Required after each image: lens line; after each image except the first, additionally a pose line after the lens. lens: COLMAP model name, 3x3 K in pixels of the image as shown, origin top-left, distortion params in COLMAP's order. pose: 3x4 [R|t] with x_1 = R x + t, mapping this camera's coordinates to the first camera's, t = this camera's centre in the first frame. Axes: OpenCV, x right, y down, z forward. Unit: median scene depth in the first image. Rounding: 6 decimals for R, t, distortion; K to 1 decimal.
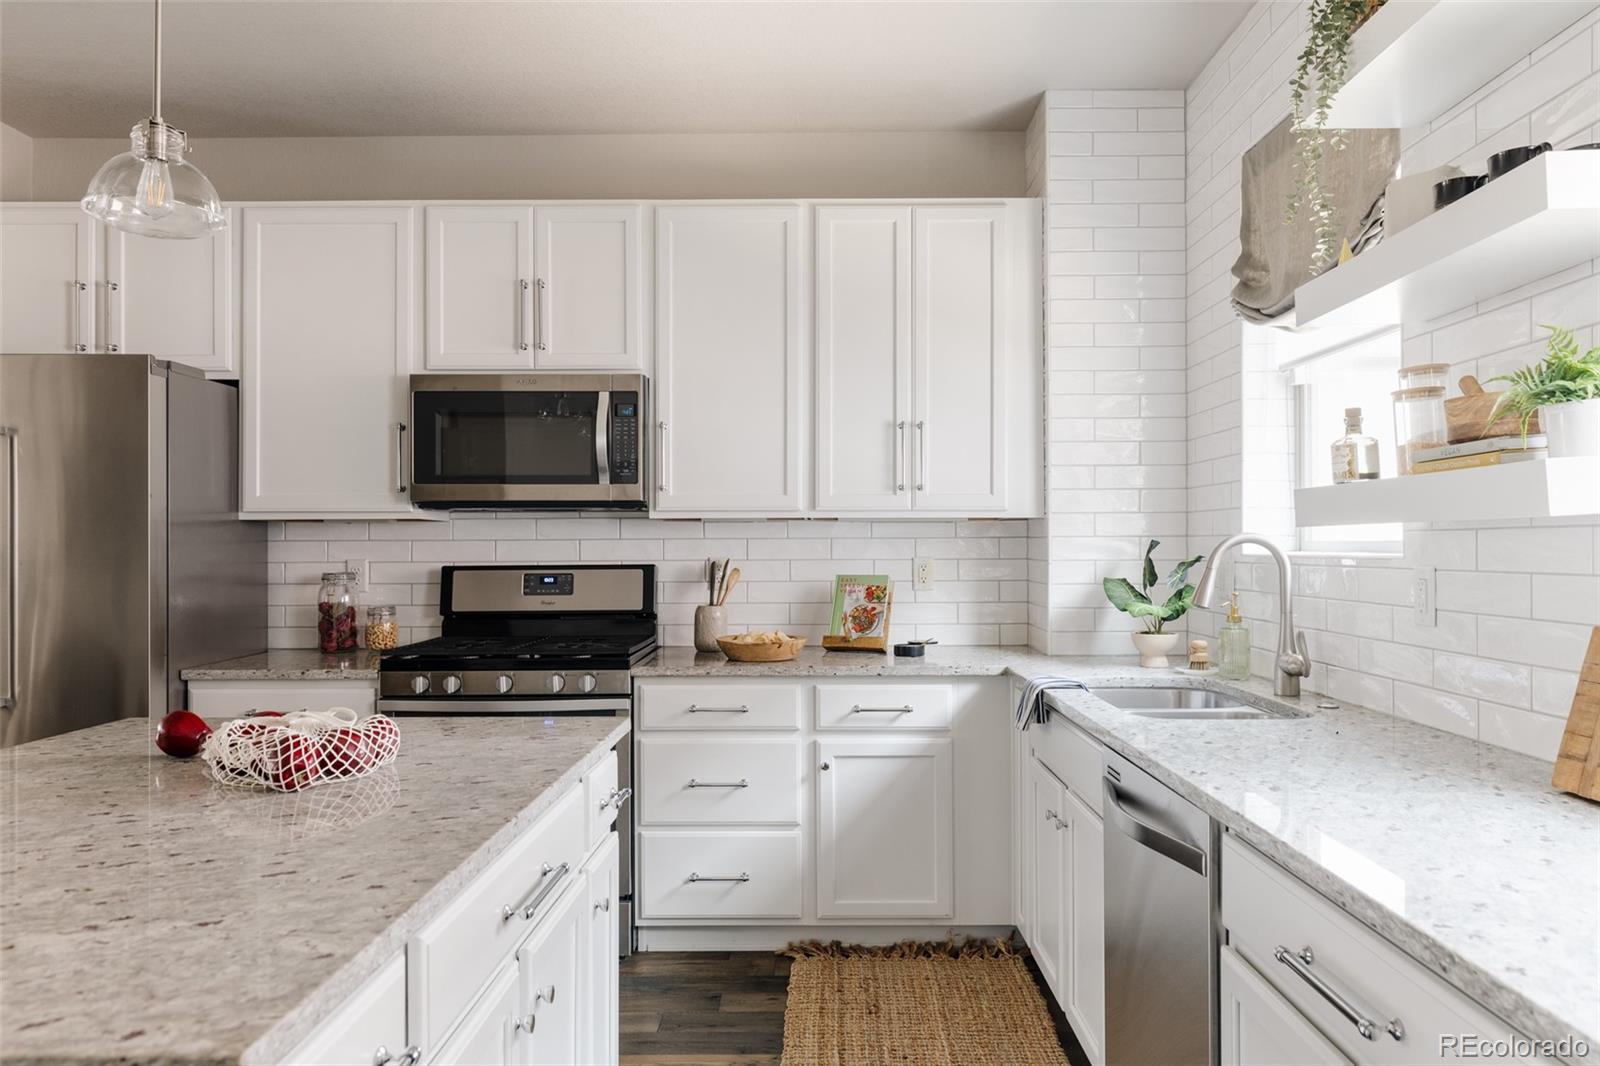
lens RADIAL K [[1100.1, 0, 800.0], [0, 1100.1, 533.0], [0, 0, 1]] dist [0.000668, -0.001798]
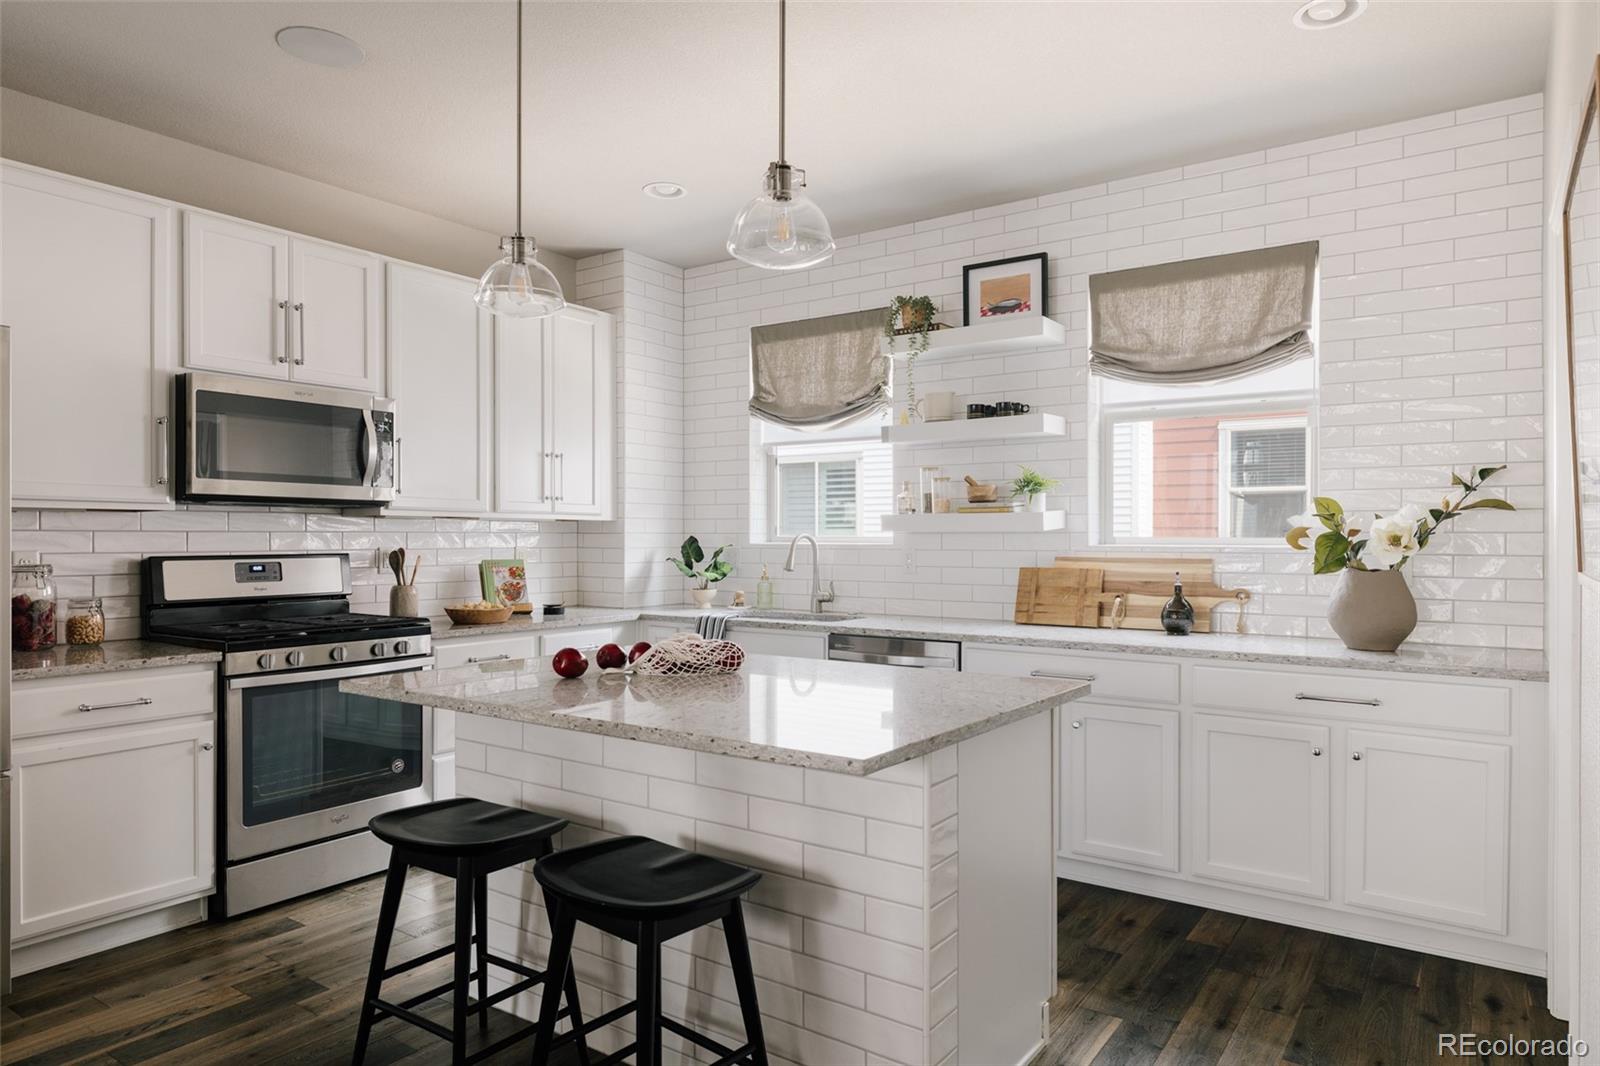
lens RADIAL K [[985.1, 0, 800.0], [0, 985.1, 533.0], [0, 0, 1]] dist [0.001003, -0.001470]
pose [[0.571153, 0.009075, 0.820794, -0.768929], [-0.013674, 0.999905, -0.001540, 0.001701], [-0.820730, -0.010344, 0.571223, -0.010004]]
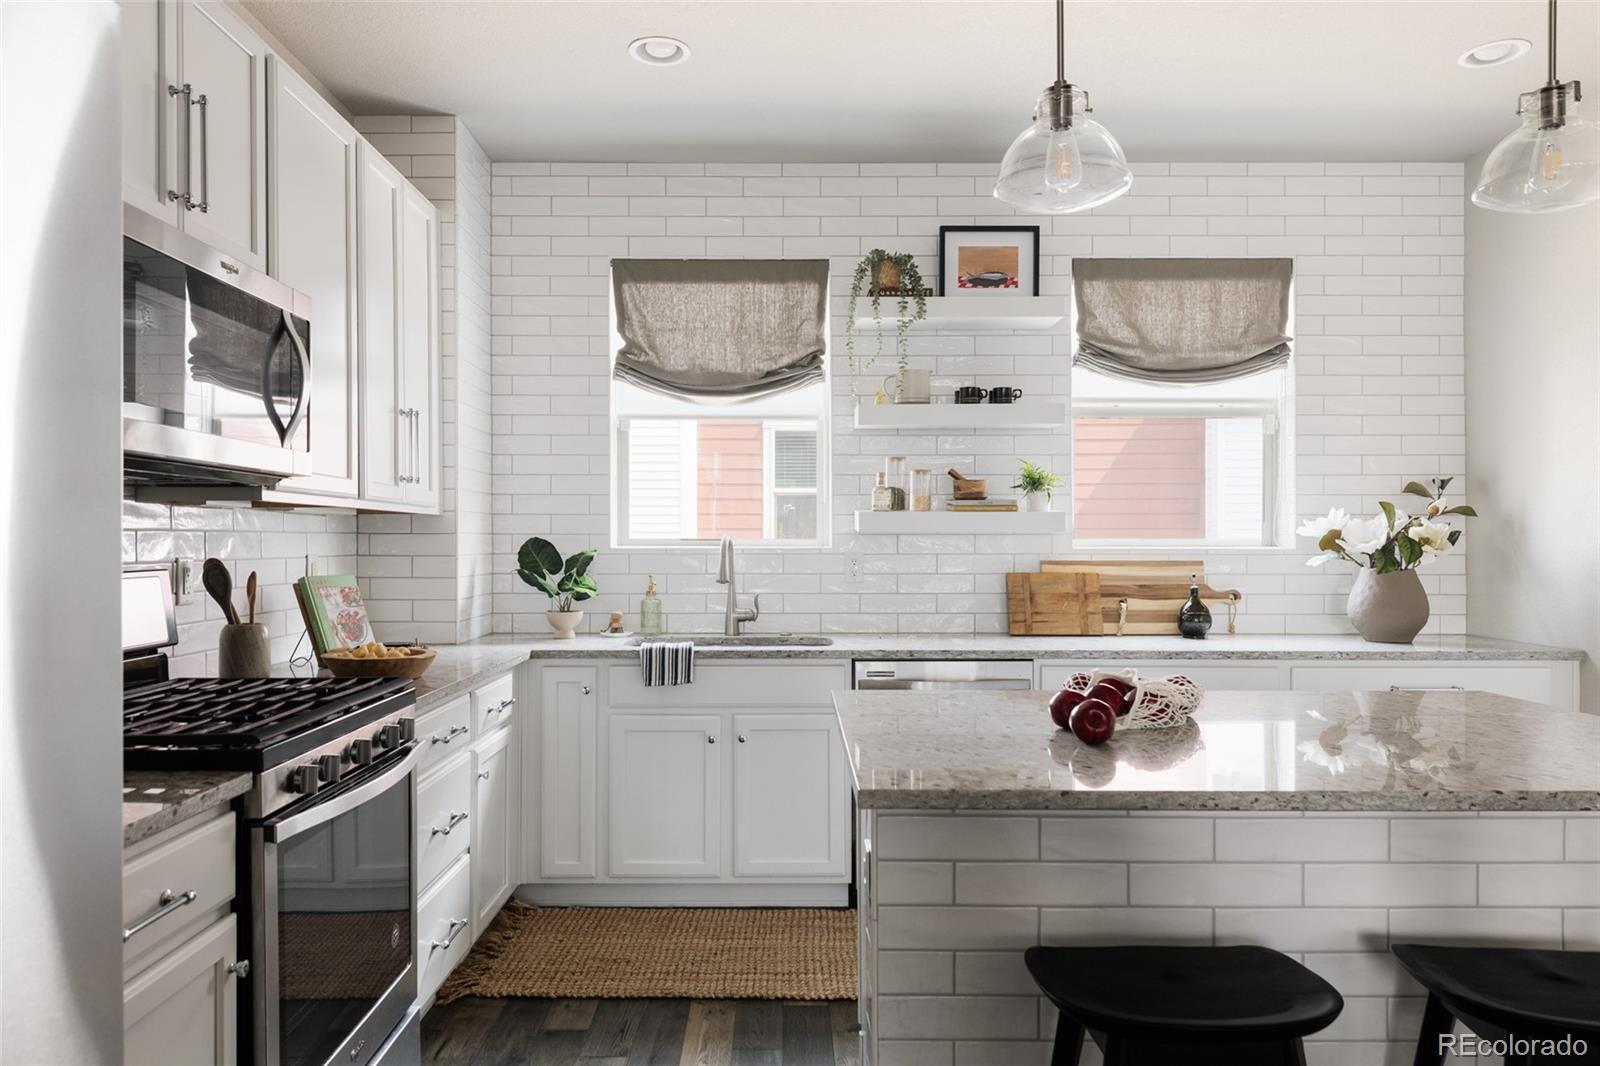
lens RADIAL K [[1098.1, 0, 779.1], [0, 1098.1, 537.2], [0, 0, 1]] dist [0.011668, -0.000818]
pose [[-0.005871, 0.006909, 0.999959, -0.827590], [-0.012377, 0.999899, -0.006982, 0.010153], [-0.999906, -0.012418, -0.005785, 0.677670]]
